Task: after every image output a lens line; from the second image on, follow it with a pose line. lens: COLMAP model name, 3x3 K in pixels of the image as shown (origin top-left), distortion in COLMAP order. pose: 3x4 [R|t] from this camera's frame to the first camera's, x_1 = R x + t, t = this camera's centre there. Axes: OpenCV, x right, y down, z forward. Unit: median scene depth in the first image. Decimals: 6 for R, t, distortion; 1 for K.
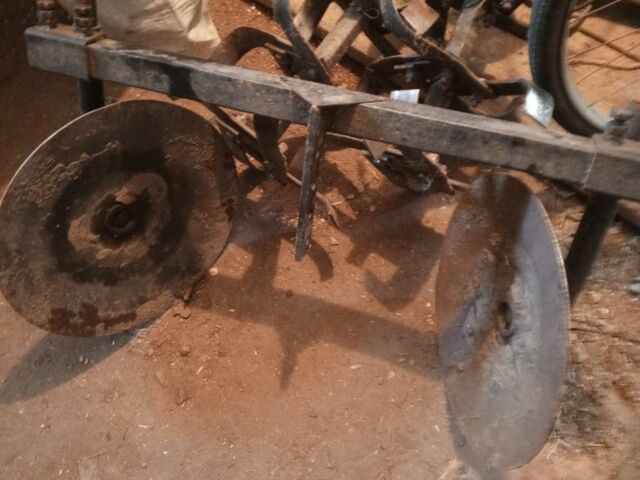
lens RADIAL K [[652.1, 0, 307.5], [0, 652.1, 241.4], [0, 0, 1]] dist [0.179207, -0.407203]
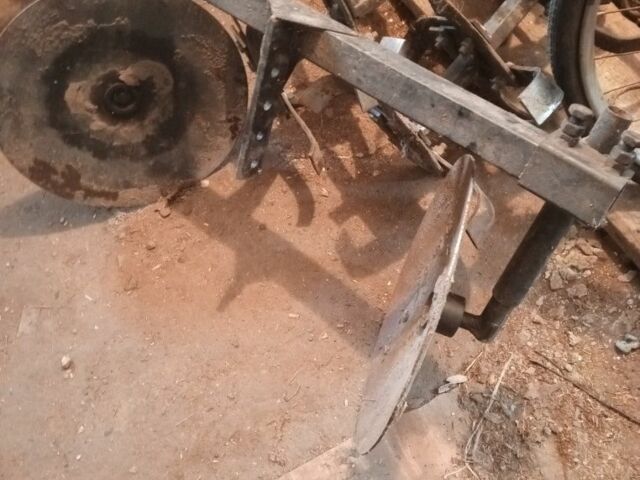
lens RADIAL K [[652.1, 0, 307.5], [0, 652.1, 241.4], [0, 0, 1]] dist [0.179207, -0.407203]
pose [[0.922707, 0.325736, -0.206173, 0.257079], [-0.321634, 0.945318, 0.054085, 0.026482], [0.212517, 0.016408, 0.977020, 0.046645]]
